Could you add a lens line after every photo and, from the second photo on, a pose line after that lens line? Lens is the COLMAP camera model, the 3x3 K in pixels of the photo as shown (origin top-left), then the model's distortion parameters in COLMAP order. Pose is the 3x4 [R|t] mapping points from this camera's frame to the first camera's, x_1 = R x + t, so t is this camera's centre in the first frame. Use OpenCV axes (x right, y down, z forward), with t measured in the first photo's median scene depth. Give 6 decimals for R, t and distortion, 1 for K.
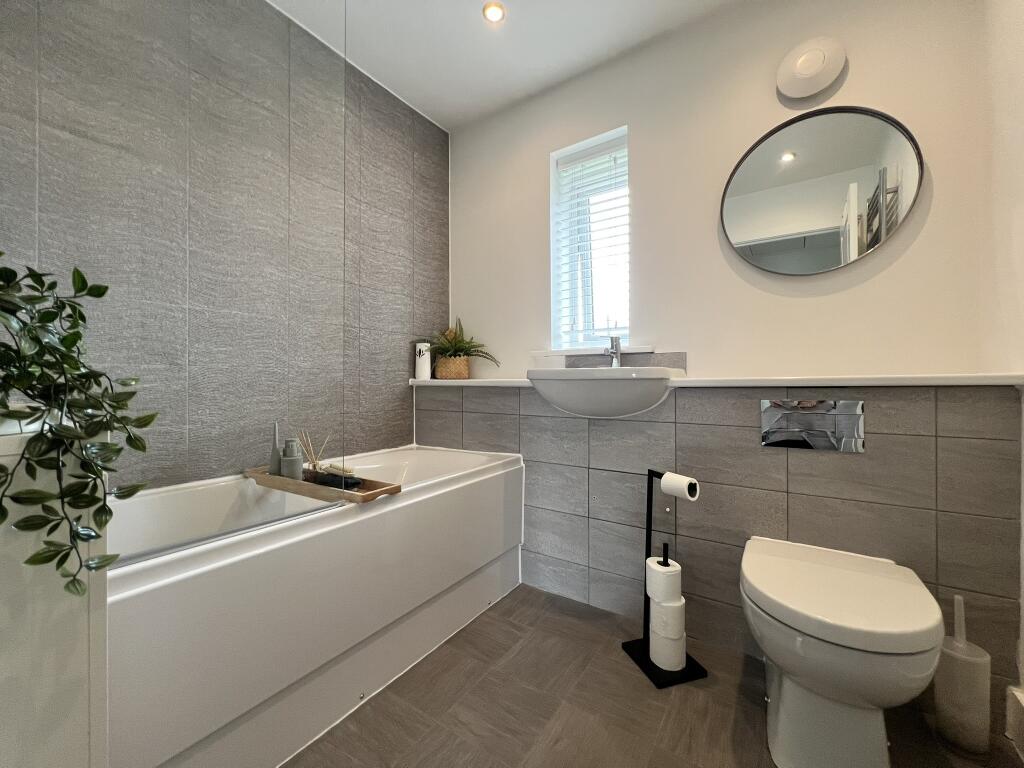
lens RADIAL K [[408.1, 0, 511.0], [0, 408.1, 382.1], [0, 0, 1]] dist [-0.000474, 0.000512]
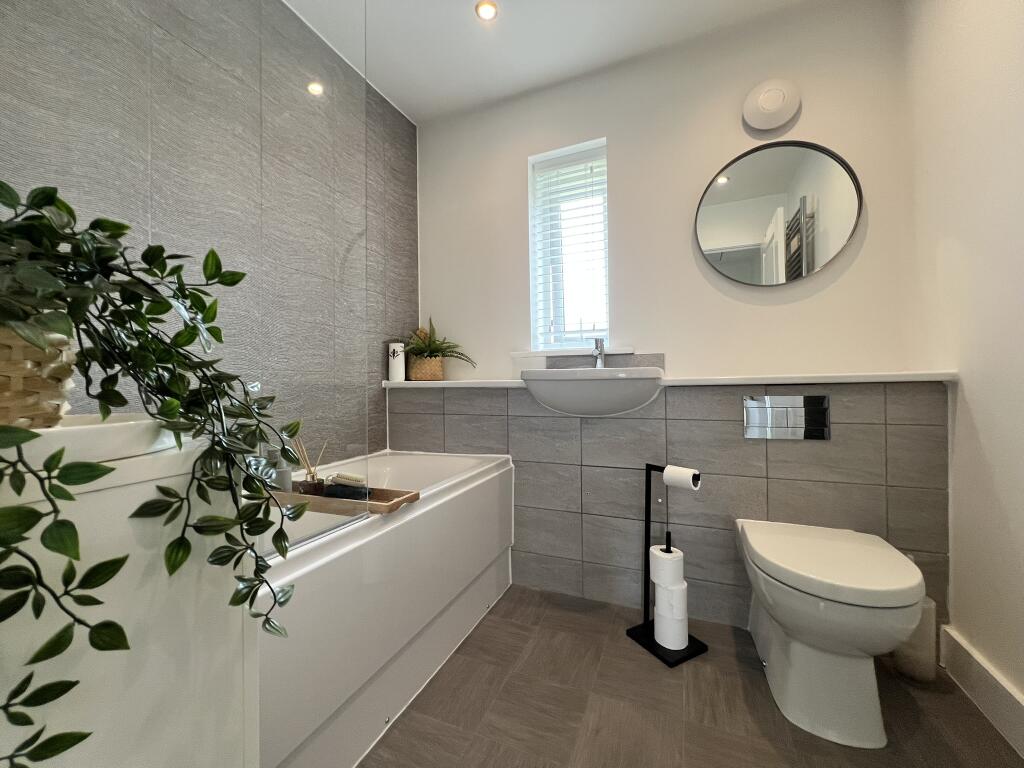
lens RADIAL K [[408.1, 0, 511.6], [0, 408.1, 382.0], [0, 0, 1]] dist [-0.000474, 0.000512]
pose [[0.982466, -0.009898, 0.186181, -0.202534], [0.010411, 0.999944, -0.001781, -0.000280], [-0.186153, 0.003688, 0.982514, 0.020113]]
